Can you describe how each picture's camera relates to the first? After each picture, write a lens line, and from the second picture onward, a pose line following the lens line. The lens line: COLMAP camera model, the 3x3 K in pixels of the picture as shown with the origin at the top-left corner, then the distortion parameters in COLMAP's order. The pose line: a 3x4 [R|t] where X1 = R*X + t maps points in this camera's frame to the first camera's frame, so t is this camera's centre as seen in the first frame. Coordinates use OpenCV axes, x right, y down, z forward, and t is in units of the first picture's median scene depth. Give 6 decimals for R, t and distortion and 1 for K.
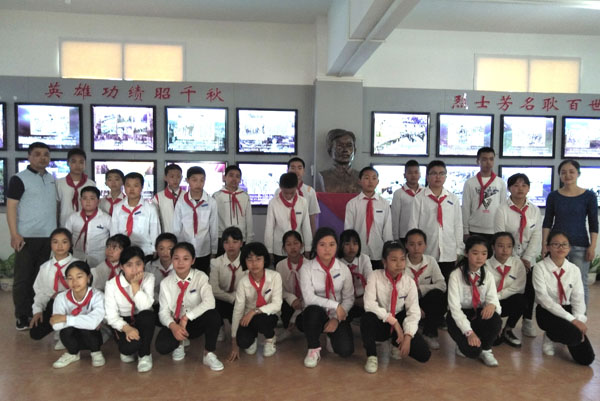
lens RADIAL K [[427.0, 0, 299.9], [0, 427.0, 201.4], [0, 0, 1]] dist [0.009669, -0.011823]
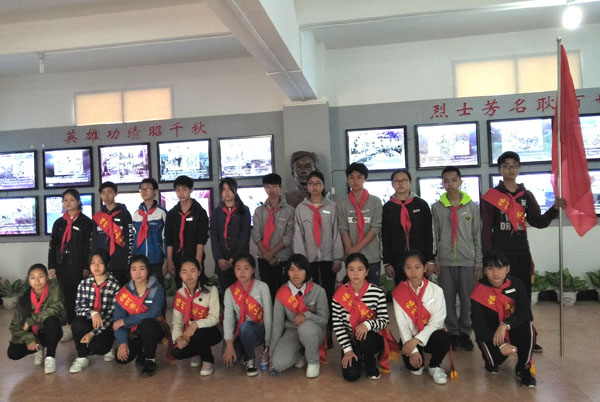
lens RADIAL K [[427.0, 0, 299.3], [0, 427.0, 200.5], [0, 0, 1]] dist [0.009669, -0.011823]
pose [[0.972003, -0.052204, -0.229094, 0.294851], [0.041415, 0.997806, -0.051658, 0.004720], [0.231288, 0.040724, 0.972033, -0.003831]]
